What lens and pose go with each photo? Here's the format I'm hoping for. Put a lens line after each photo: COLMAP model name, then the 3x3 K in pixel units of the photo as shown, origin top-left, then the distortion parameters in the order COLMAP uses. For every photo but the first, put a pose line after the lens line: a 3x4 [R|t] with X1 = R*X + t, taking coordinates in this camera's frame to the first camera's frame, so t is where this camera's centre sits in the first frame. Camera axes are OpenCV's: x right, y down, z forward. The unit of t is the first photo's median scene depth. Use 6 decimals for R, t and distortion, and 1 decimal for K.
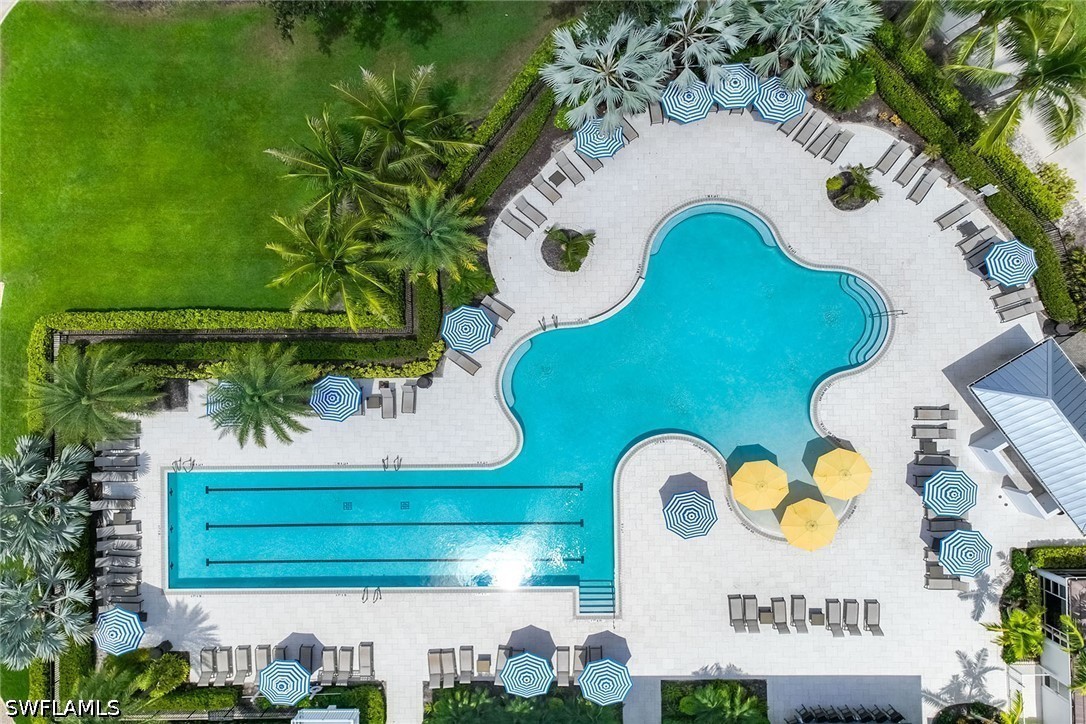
lens RADIAL K [[762.8, 0, 543.0], [0, 762.8, 362.0], [0, 0, 1]] dist [-0.004860, 0.023728]
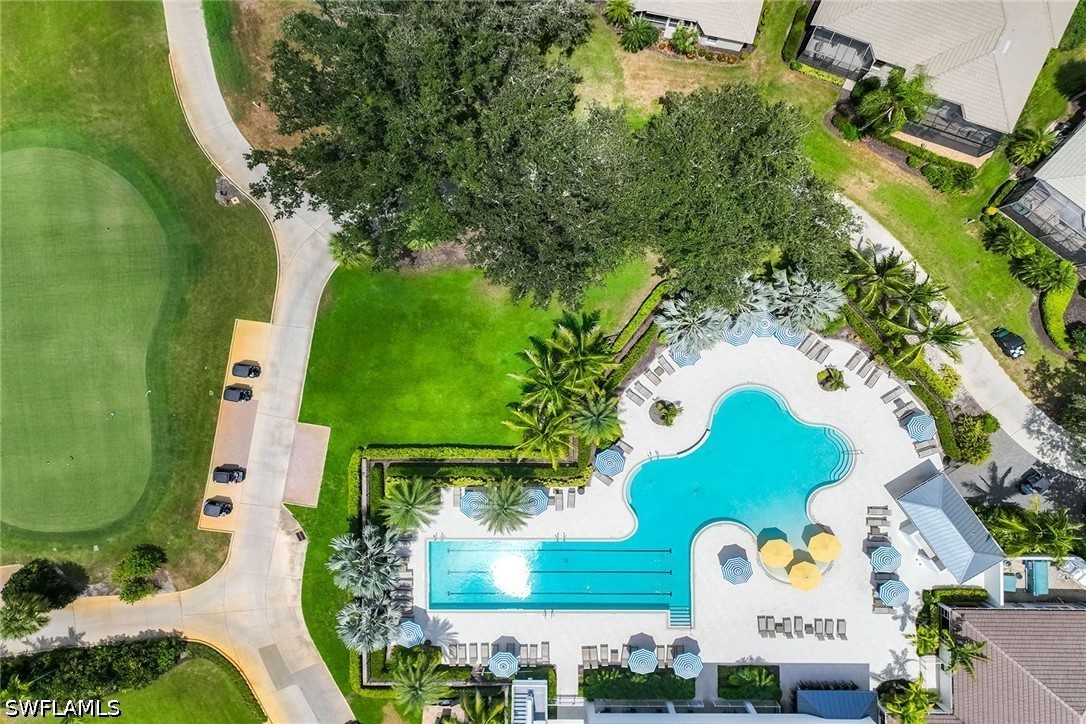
lens RADIAL K [[762.8, 0, 543.0], [0, 762.8, 362.0], [0, 0, 1]] dist [-0.004860, 0.023728]
pose [[0.999974, 0.007222, -0.000611, -0.241691], [-0.007219, 0.999961, 0.005039, -0.269303], [0.000648, -0.005034, 0.999987, -0.709364]]
